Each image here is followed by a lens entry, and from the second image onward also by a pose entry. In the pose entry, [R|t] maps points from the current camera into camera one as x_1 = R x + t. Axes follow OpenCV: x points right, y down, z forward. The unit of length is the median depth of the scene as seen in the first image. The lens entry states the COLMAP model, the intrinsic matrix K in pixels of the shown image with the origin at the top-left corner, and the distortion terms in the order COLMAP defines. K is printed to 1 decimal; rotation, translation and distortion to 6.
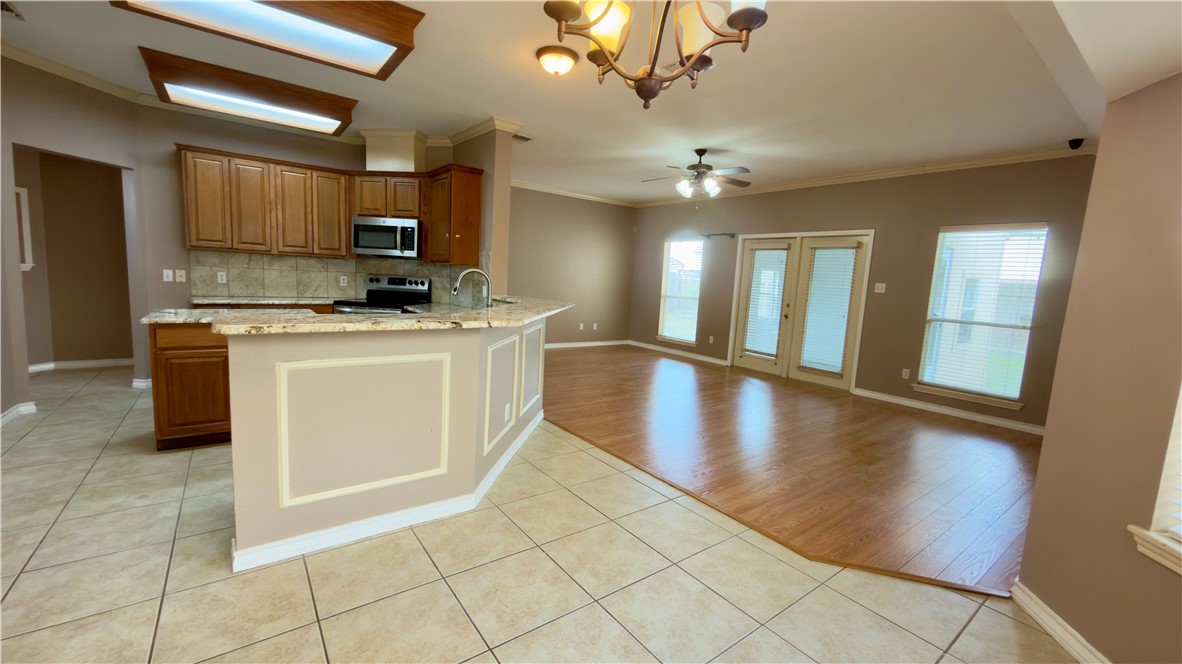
lens RADIAL K [[469.6, 0, 591.0], [0, 469.6, 332.0], [0, 0, 1]] dist [0.000462, -0.000101]
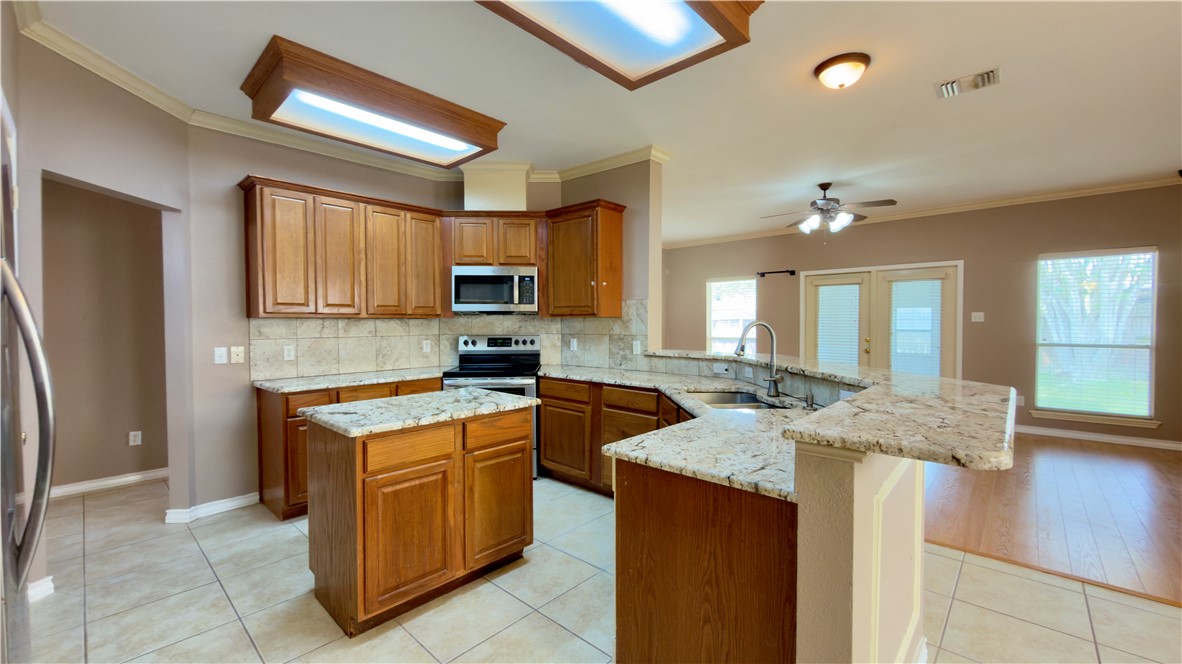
lens RADIAL K [[469.6, 0, 591.0], [0, 469.6, 332.0], [0, 0, 1]] dist [0.000462, -0.000101]
pose [[0.982332, -0.062094, 0.176544, -0.431891], [0.078315, 0.993174, -0.086444, -0.045414], [-0.169971, 0.098743, 0.980489, 0.181293]]
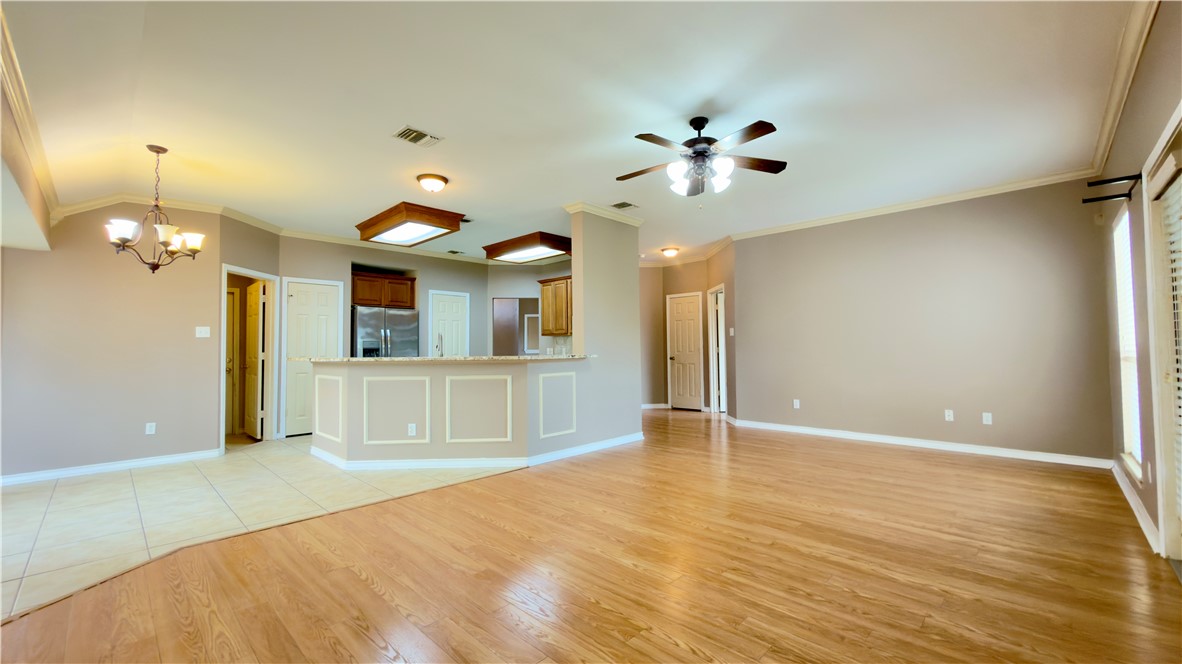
lens RADIAL K [[469.6, 0, 591.0], [0, 469.6, 332.0], [0, 0, 1]] dist [0.000462, -0.000101]
pose [[0.154802, -0.092445, -0.983611, 0.848363], [-0.096095, 0.989483, -0.108121, -0.013380], [0.983261, 0.111257, 0.144290, 0.820076]]
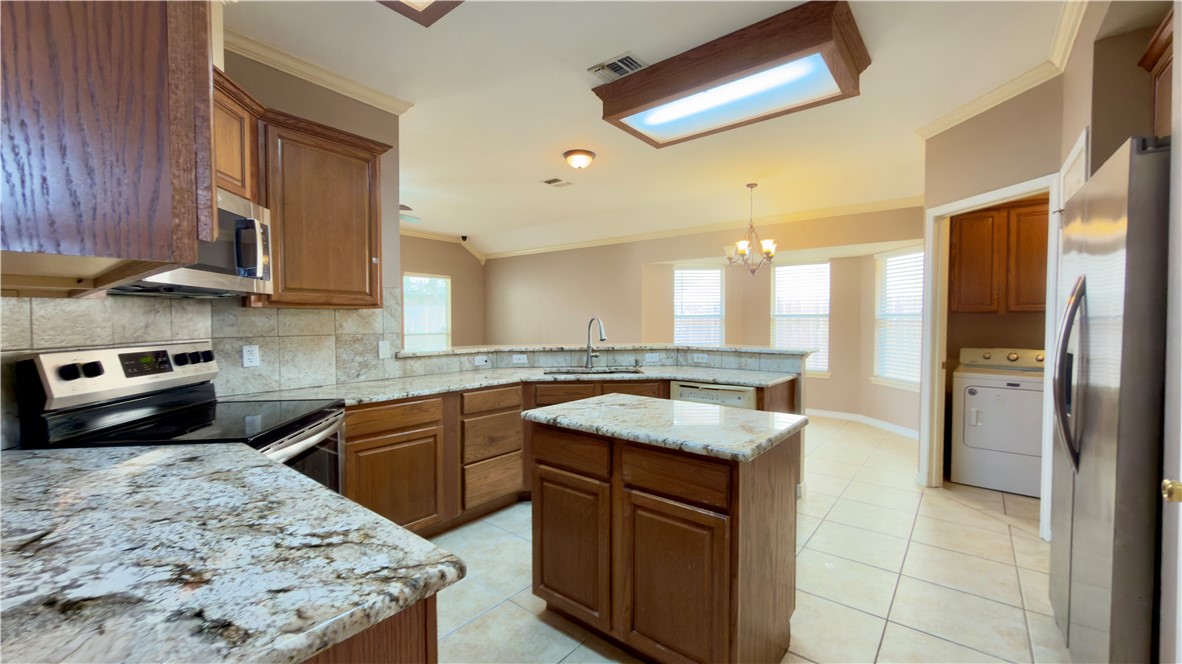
lens RADIAL K [[469.6, 0, 591.0], [0, 469.6, 332.0], [0, 0, 1]] dist [0.000462, -0.000101]
pose [[-0.238822, -0.081361, 0.967649, -0.879559], [0.104555, 0.988536, 0.108922, -0.144007], [-0.965418, 0.127185, -0.227577, 0.829294]]
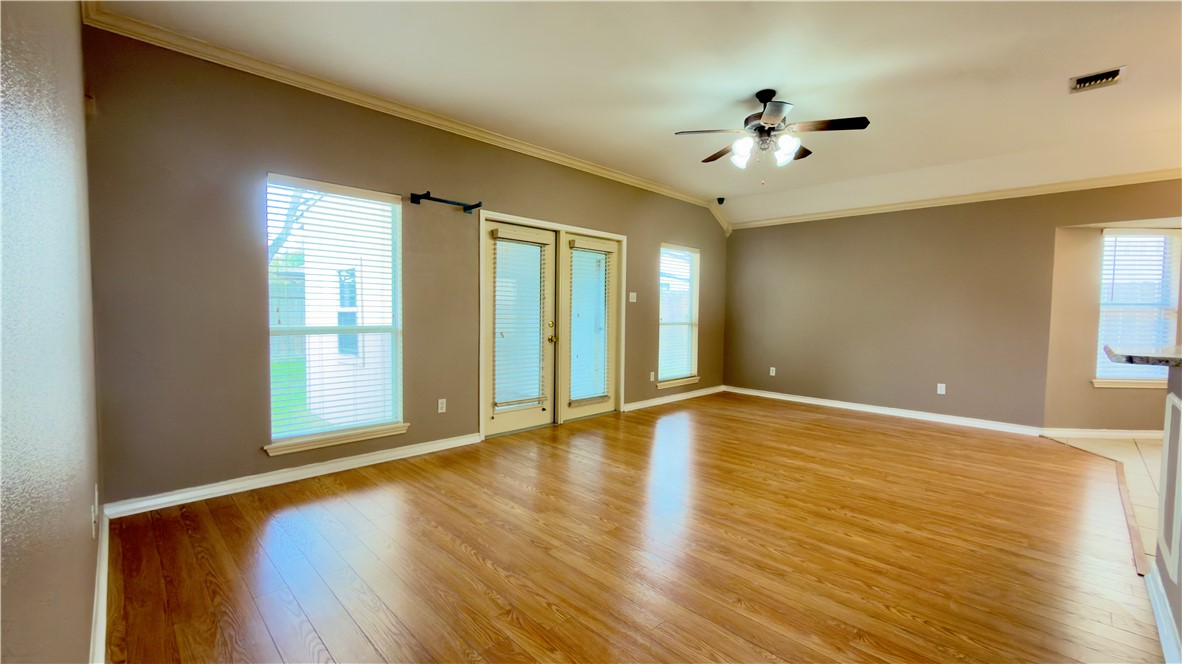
lens RADIAL K [[487.1, 0, 591.0], [0, 487.1, 332.0], [0, 0, 1]] dist [-0.000590, -0.000129]
pose [[-0.136881, -0.100174, 0.985509, -0.436619], [0.095978, 0.988852, 0.113844, -0.167587], [-0.985927, 0.110170, -0.125741, 1.400177]]
